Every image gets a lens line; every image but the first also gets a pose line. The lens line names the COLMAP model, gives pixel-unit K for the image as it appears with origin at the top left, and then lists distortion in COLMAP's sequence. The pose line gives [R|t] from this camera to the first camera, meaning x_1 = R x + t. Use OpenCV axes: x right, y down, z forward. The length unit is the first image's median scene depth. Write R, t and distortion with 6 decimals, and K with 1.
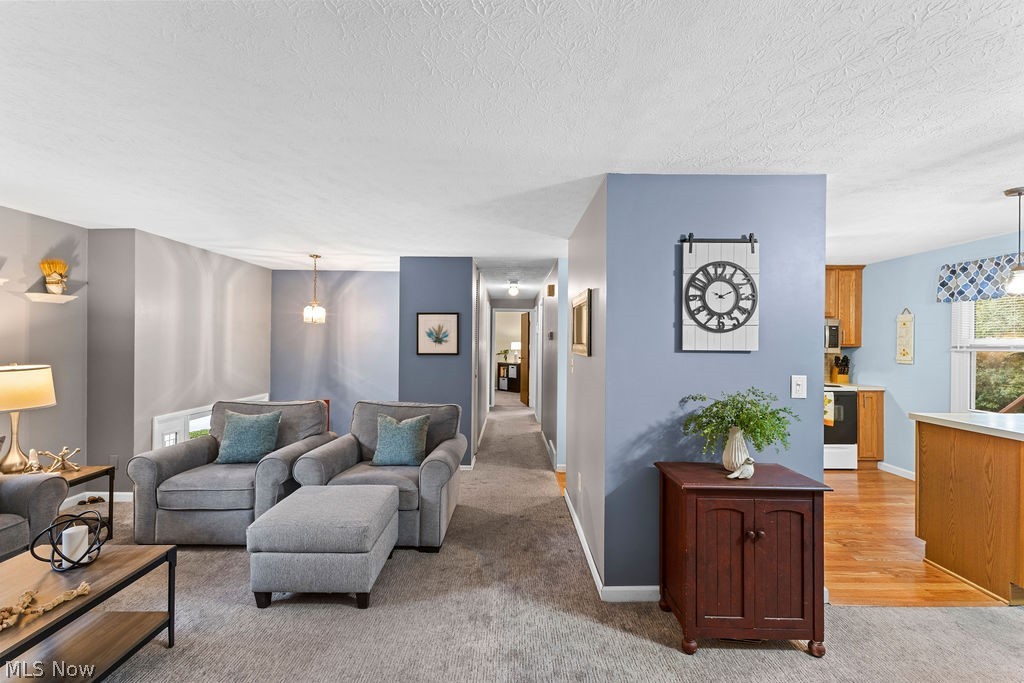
lens RADIAL K [[442.8, 0, 515.4], [0, 442.8, 341.1], [0, 0, 1]] dist [0.009178, -0.001852]
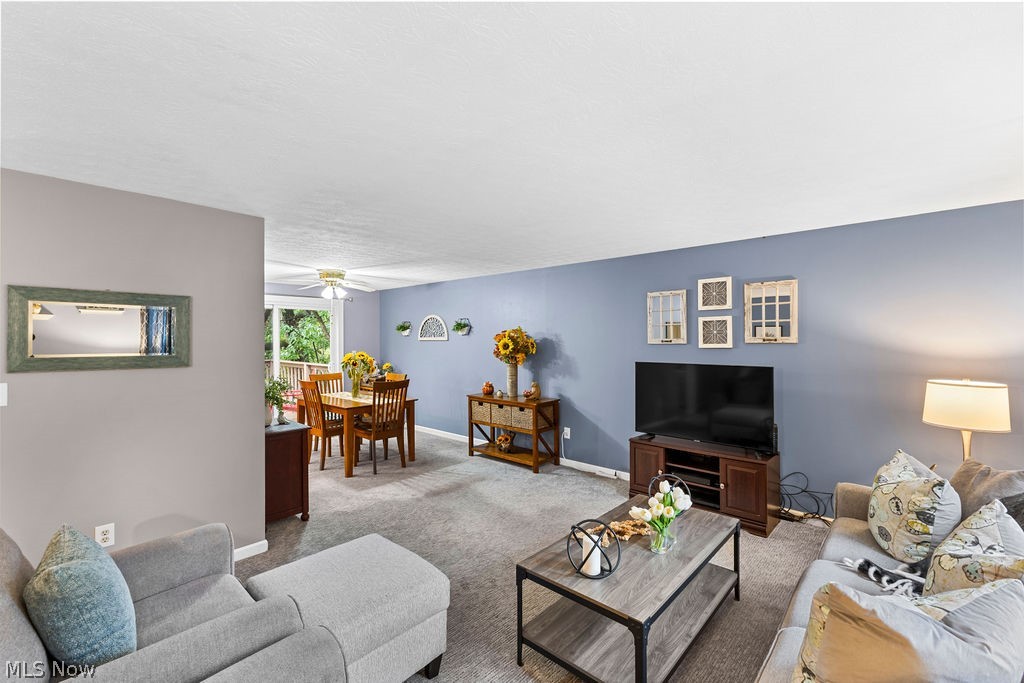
lens RADIAL K [[442.8, 0, 510.3], [0, 442.8, 338.2], [0, 0, 1]] dist [0.009178, -0.001852]
pose [[-0.728454, -0.010859, 0.685008, -1.003900], [-0.010991, 0.999931, 0.004164, -0.038132], [-0.685006, -0.004496, -0.728523, 1.216075]]
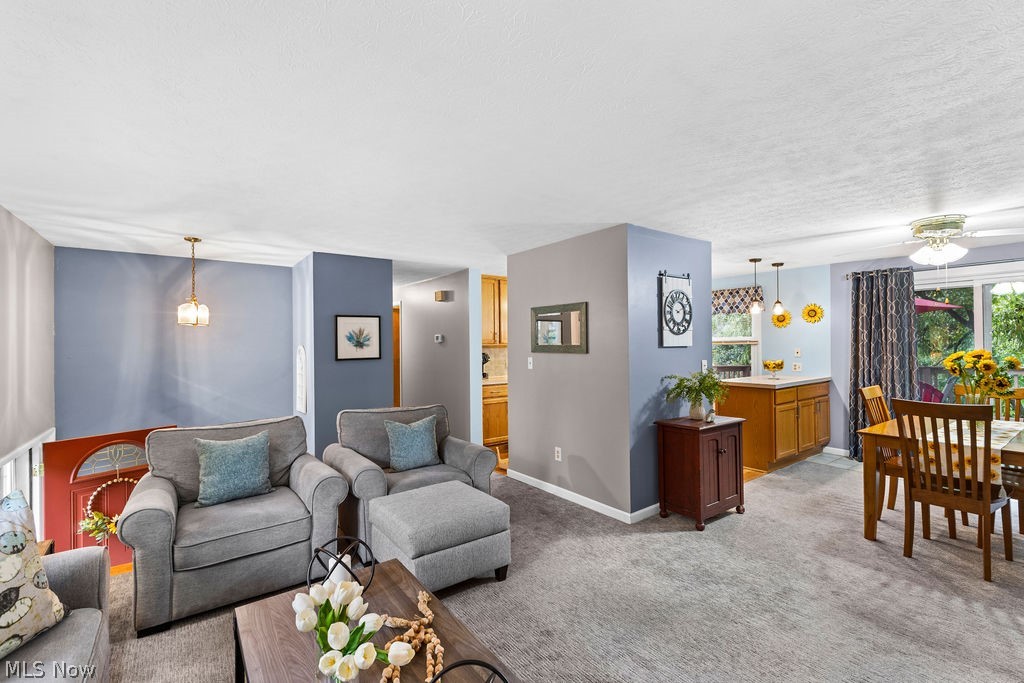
lens RADIAL K [[442.8, 0, 523.0], [0, 442.8, 343.3], [0, 0, 1]] dist [0.009178, -0.001852]
pose [[0.807947, -0.017100, 0.589007, -0.760418], [0.017148, 0.999838, 0.005505, -0.006174], [-0.589006, 0.005652, 0.808109, 0.042197]]
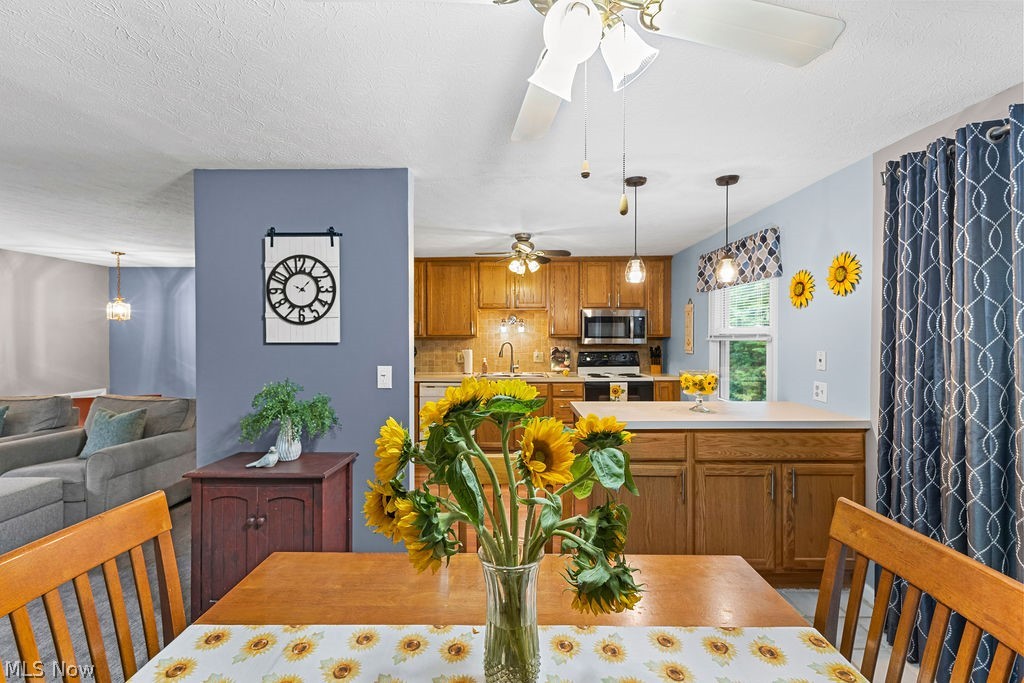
lens RADIAL K [[442.8, 0, 516.1], [0, 442.8, 337.8], [0, 0, 1]] dist [0.009178, -0.001852]
pose [[0.999839, -0.010055, -0.014884, 0.806262], [0.010161, 0.999923, 0.007063, 0.007007], [0.014812, -0.007213, 0.999864, -0.010053]]
